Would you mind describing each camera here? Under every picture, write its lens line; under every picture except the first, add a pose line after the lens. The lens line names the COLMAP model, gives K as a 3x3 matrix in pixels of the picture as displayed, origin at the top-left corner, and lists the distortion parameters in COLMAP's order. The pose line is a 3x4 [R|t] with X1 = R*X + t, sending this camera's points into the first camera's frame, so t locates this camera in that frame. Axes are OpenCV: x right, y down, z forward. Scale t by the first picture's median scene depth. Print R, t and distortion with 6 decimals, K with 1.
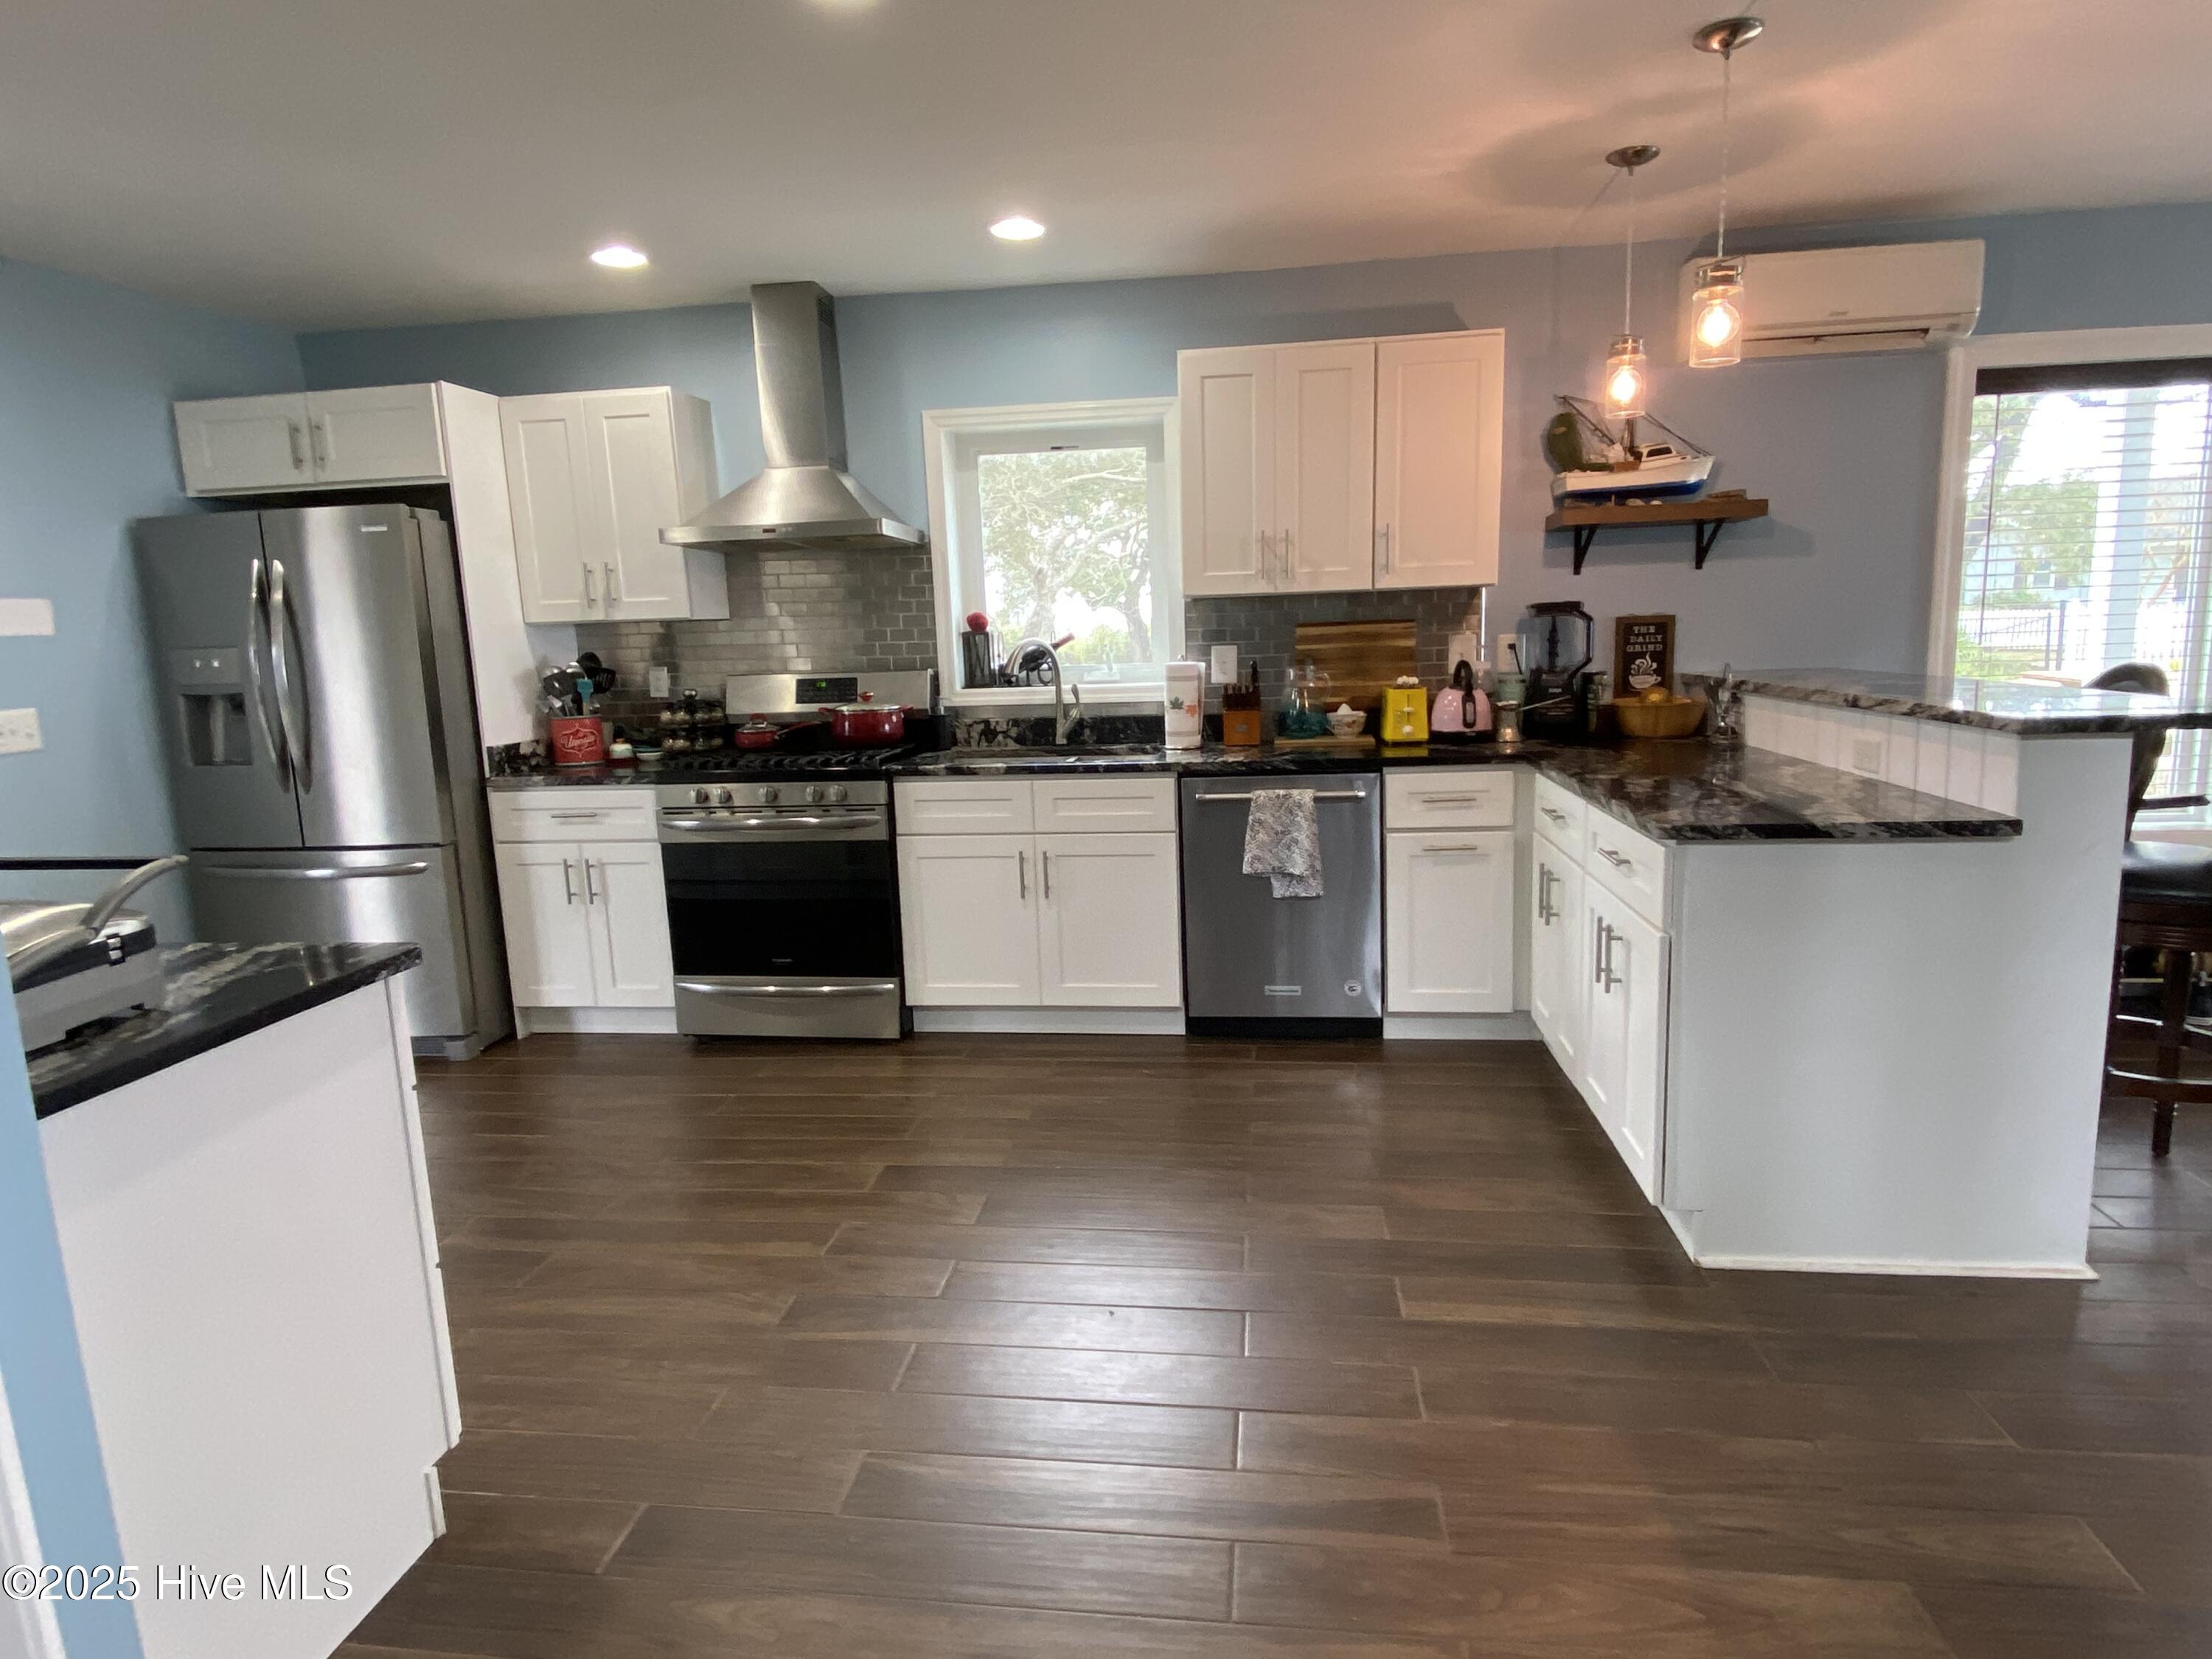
lens RADIAL K [[1226.5, 0, 1106.0], [0, 1226.5, 829.5], [0, 0, 1]] dist [0.051256, -0.046727]
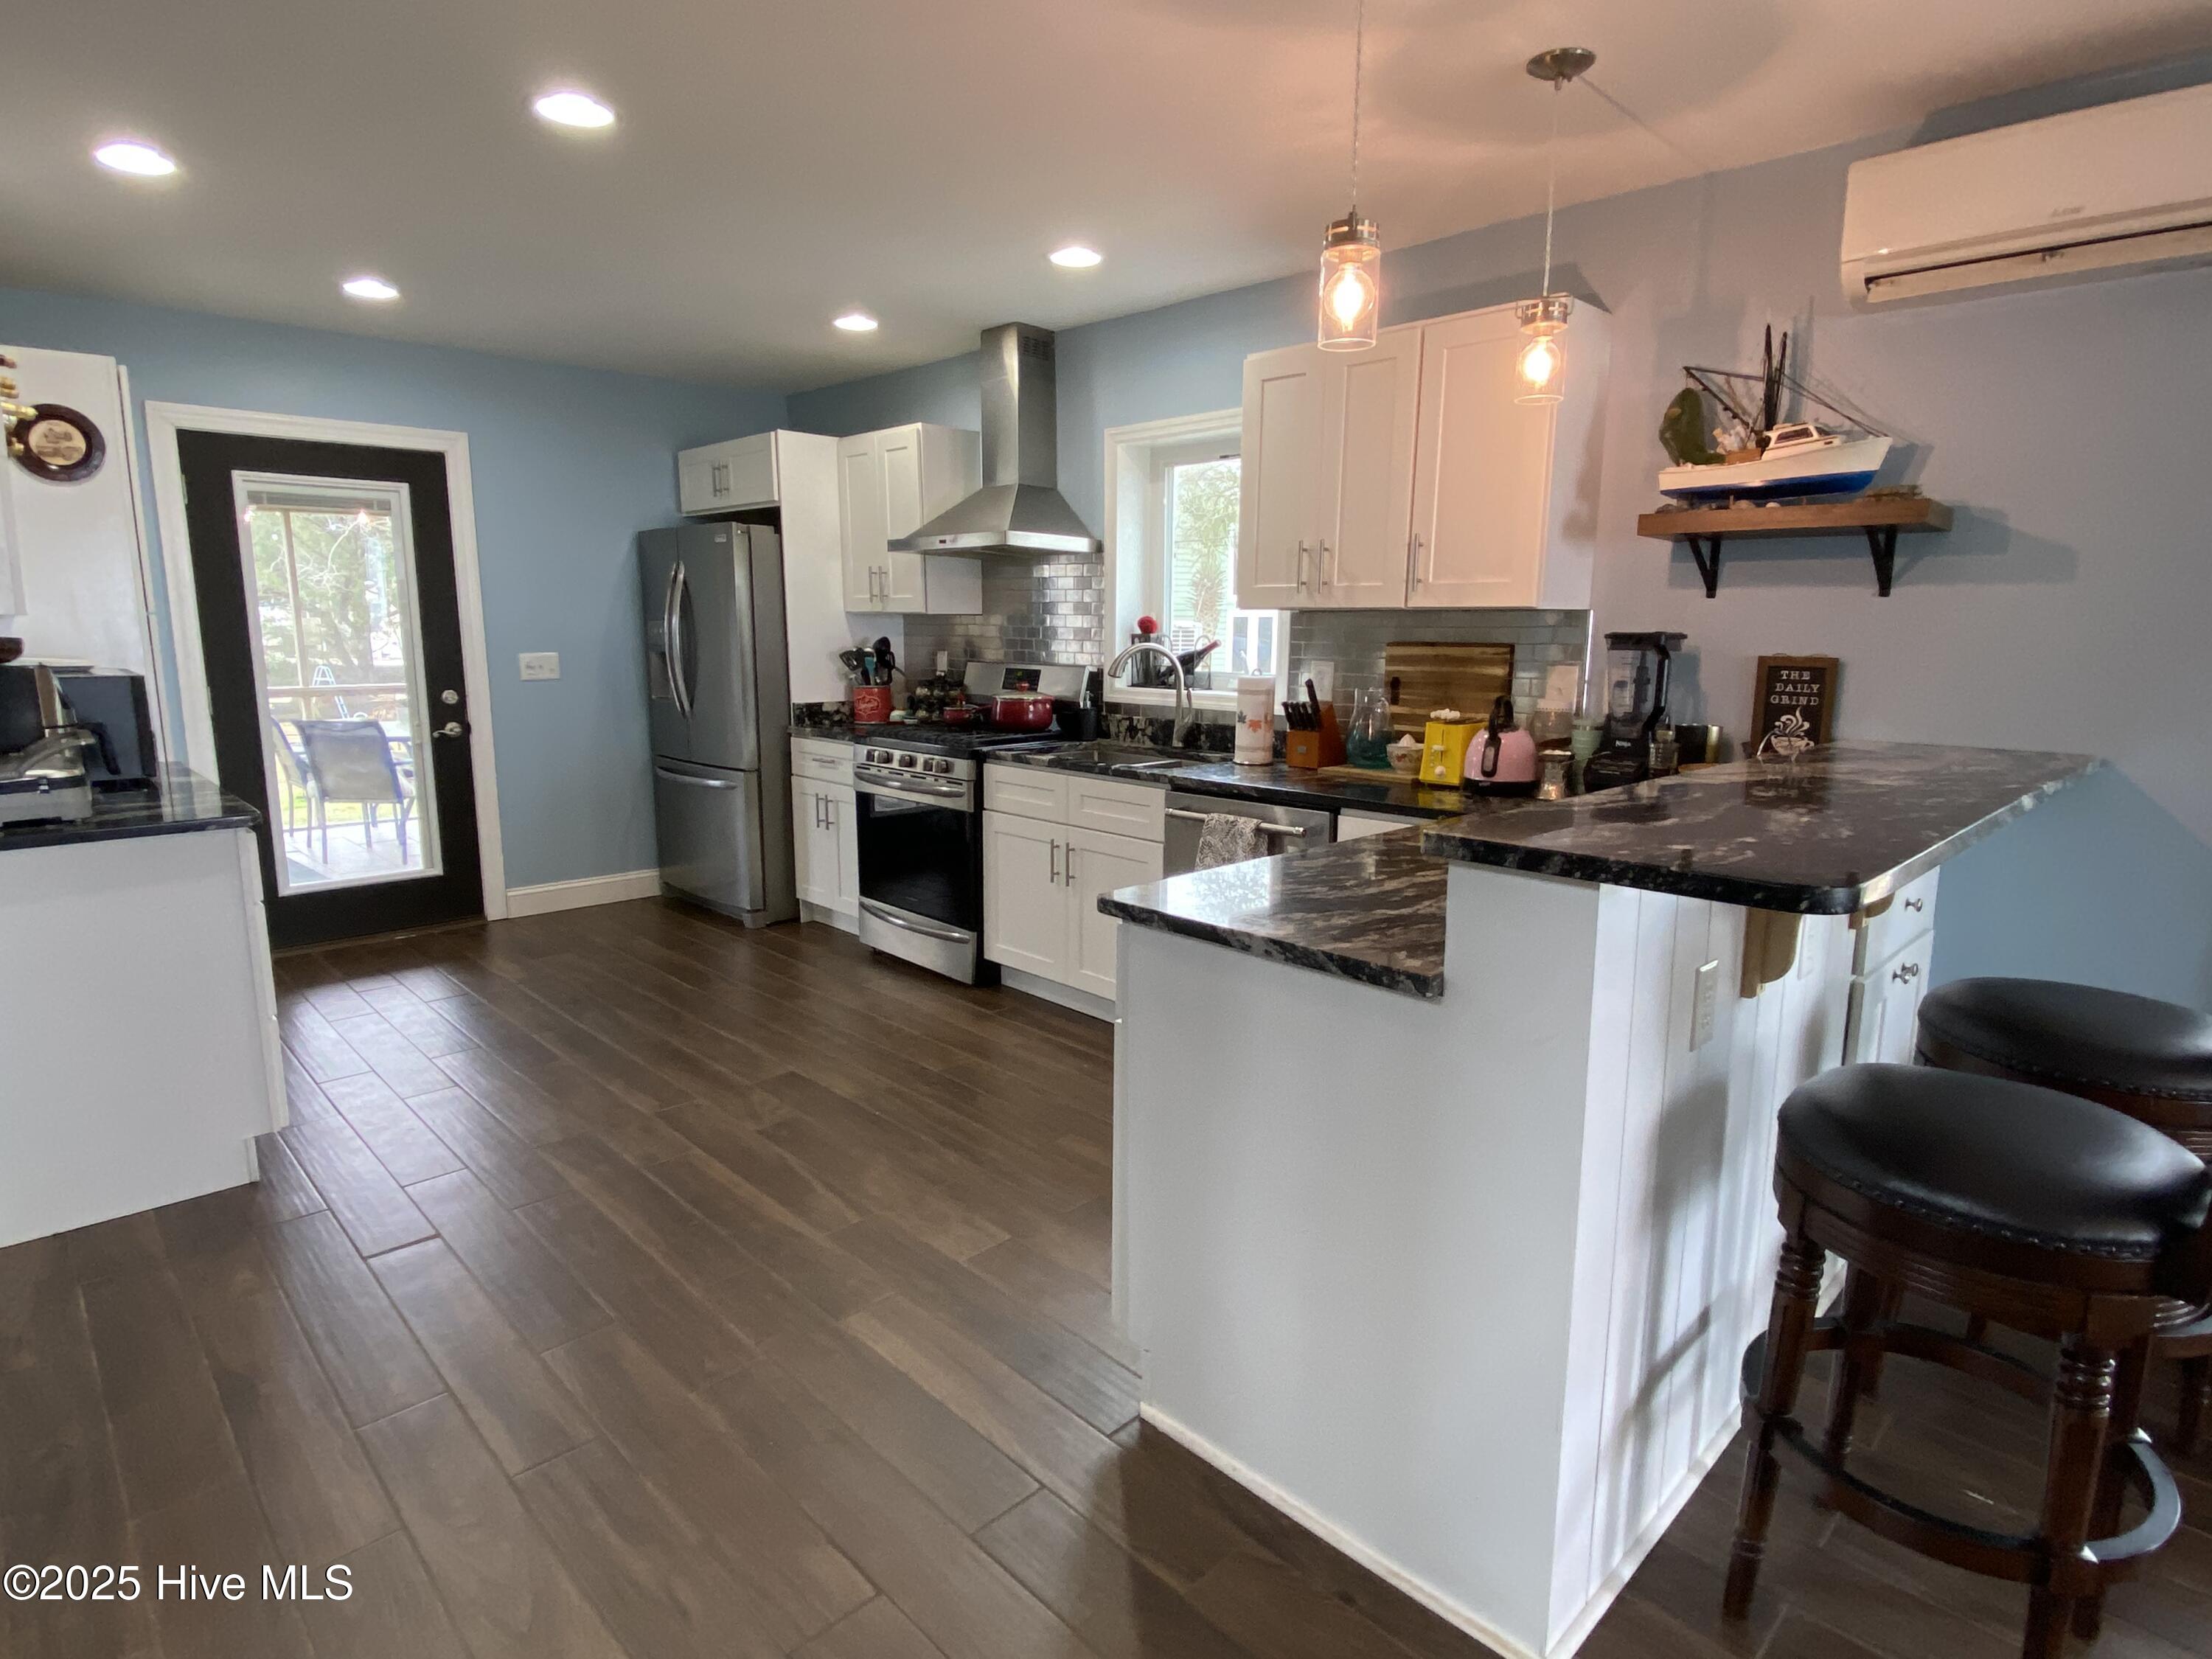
lens RADIAL K [[1153.8, 0, 1106.0], [0, 1153.8, 829.5], [0, 0, 1]] dist [0.047386, -0.037583]
pose [[0.792681, 0.149121, -0.591117, 0.543354], [-0.137741, 0.988358, 0.064624, -0.060089], [0.593872, 0.030195, 0.803993, 0.201727]]
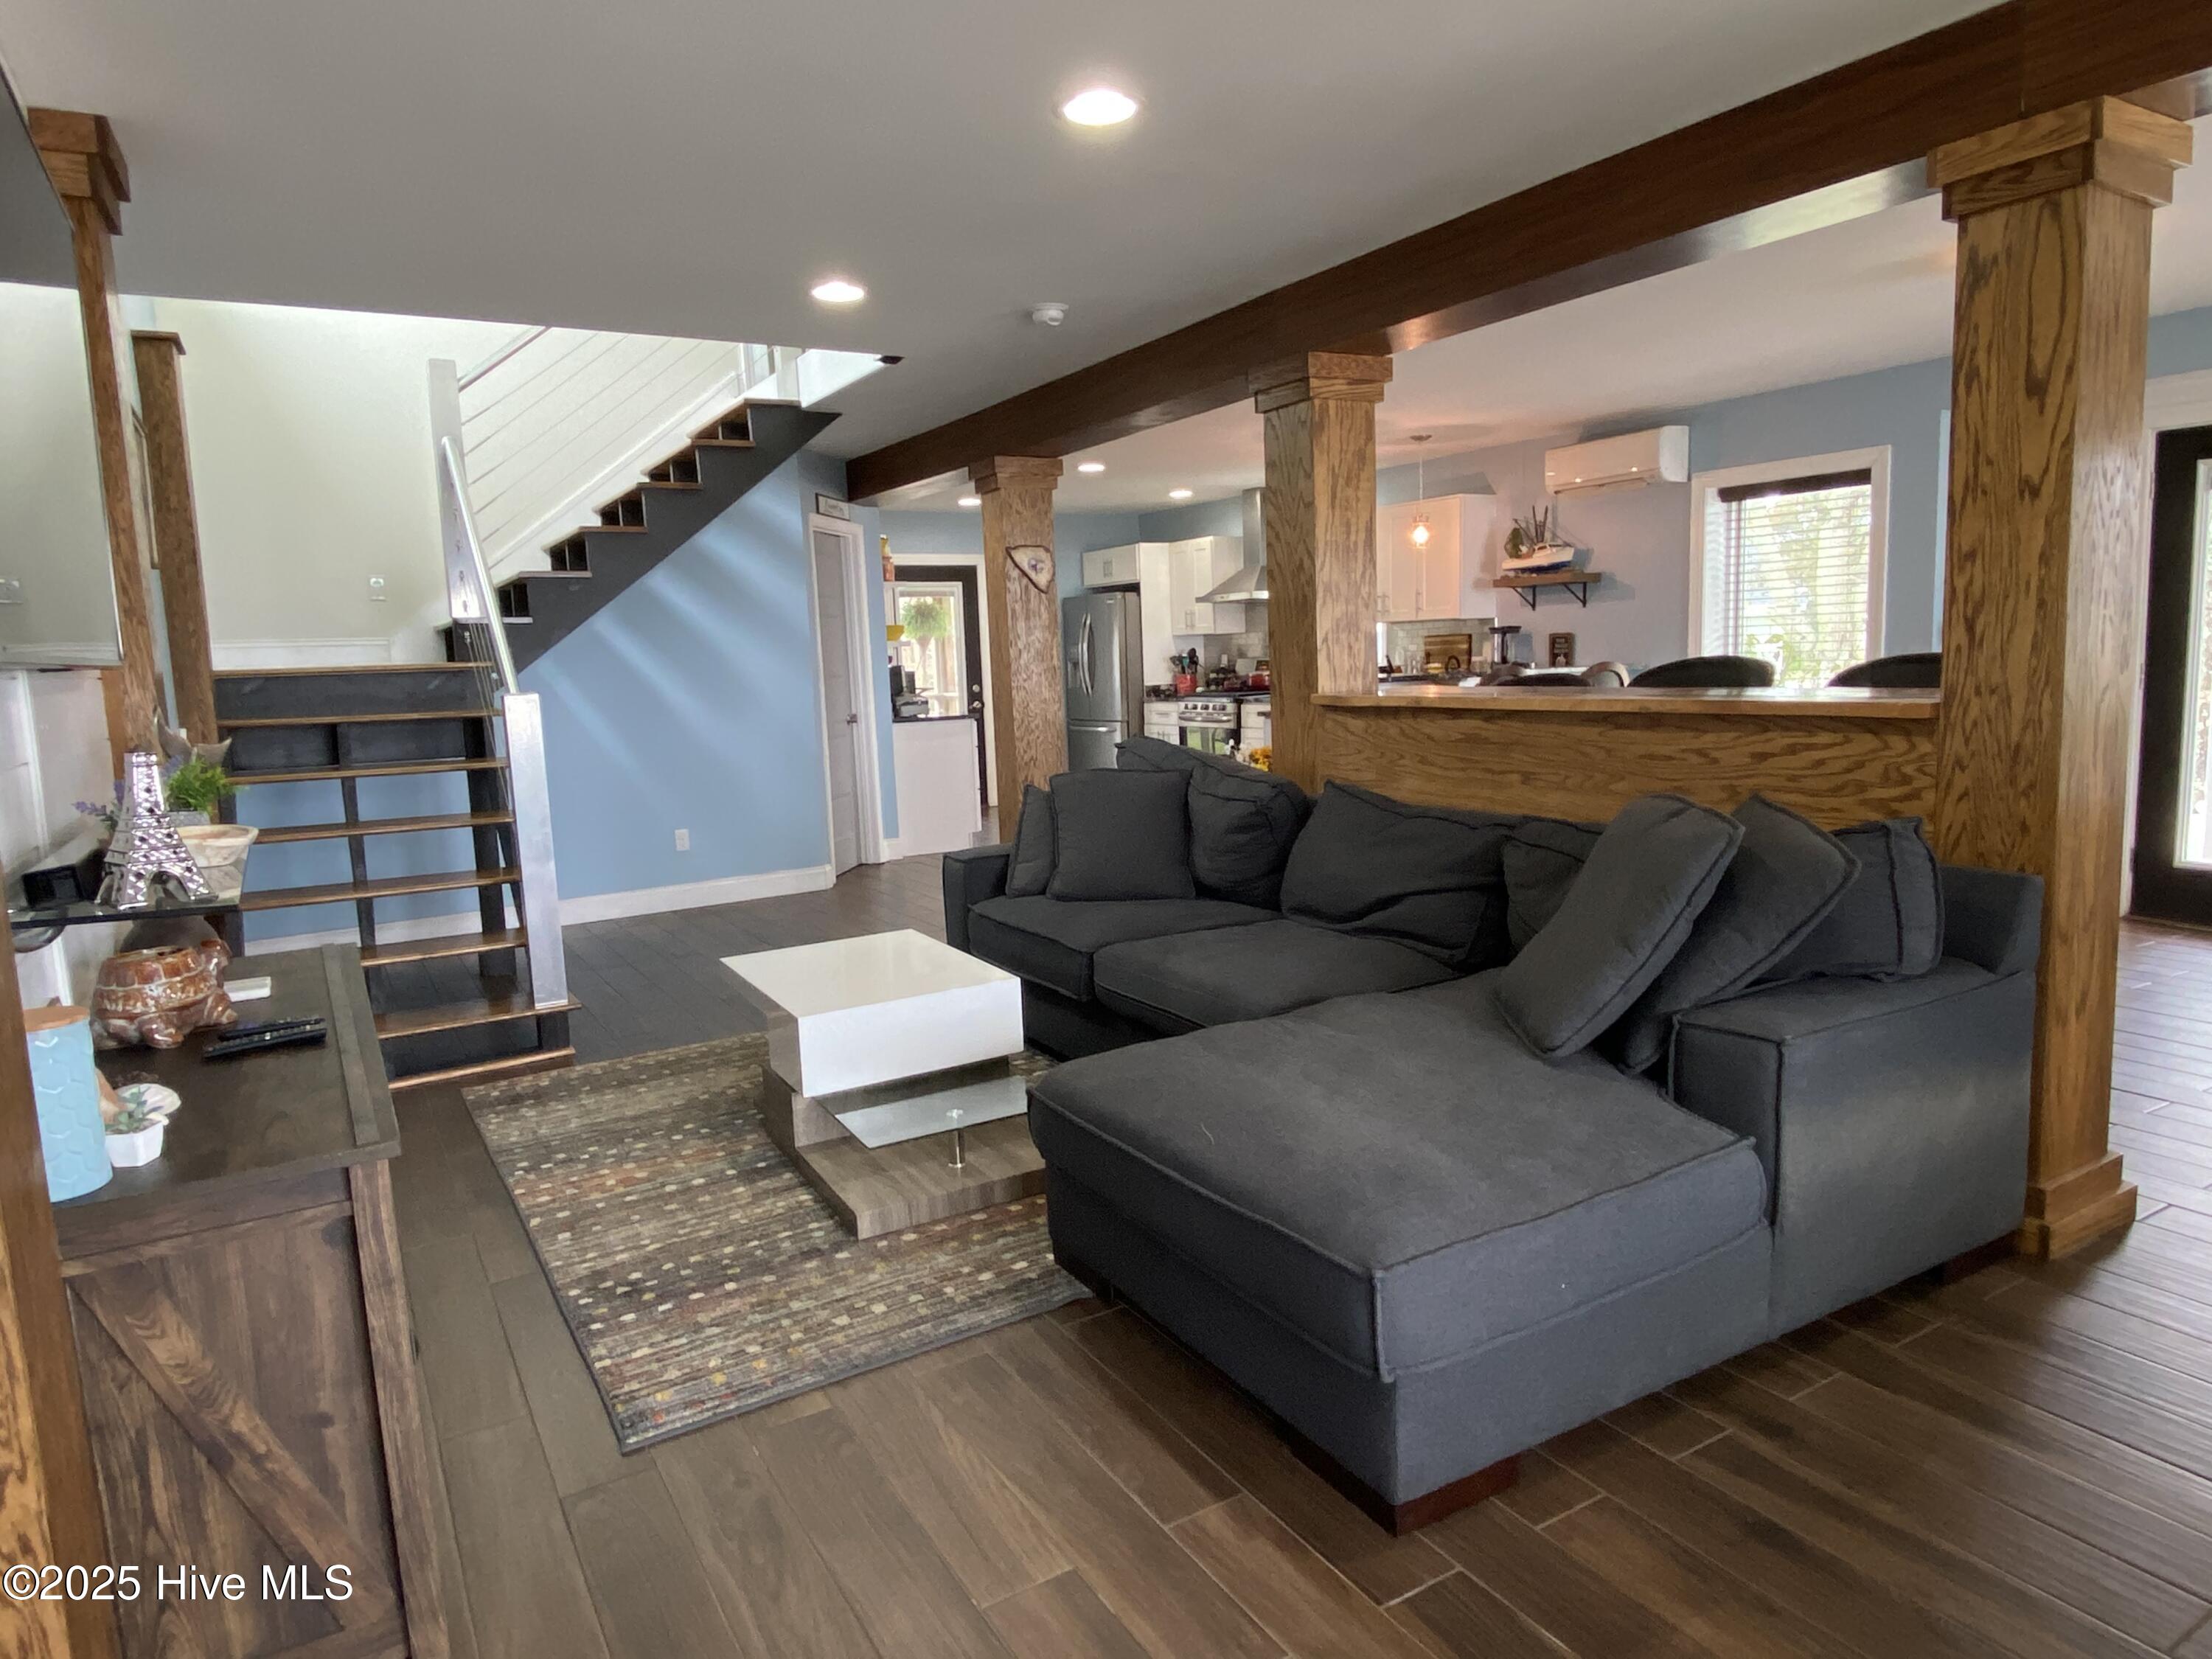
lens RADIAL K [[1336.2, 0, 1106.0], [0, 1336.2, 829.5], [0, 0, 1]] dist [0.113347, -0.000573]
pose [[0.621149, 0.118721, -0.774647, 1.625202], [-0.117669, 0.991382, 0.057585, 0.078992], [0.774808, 0.055383, 0.629766, -0.772268]]
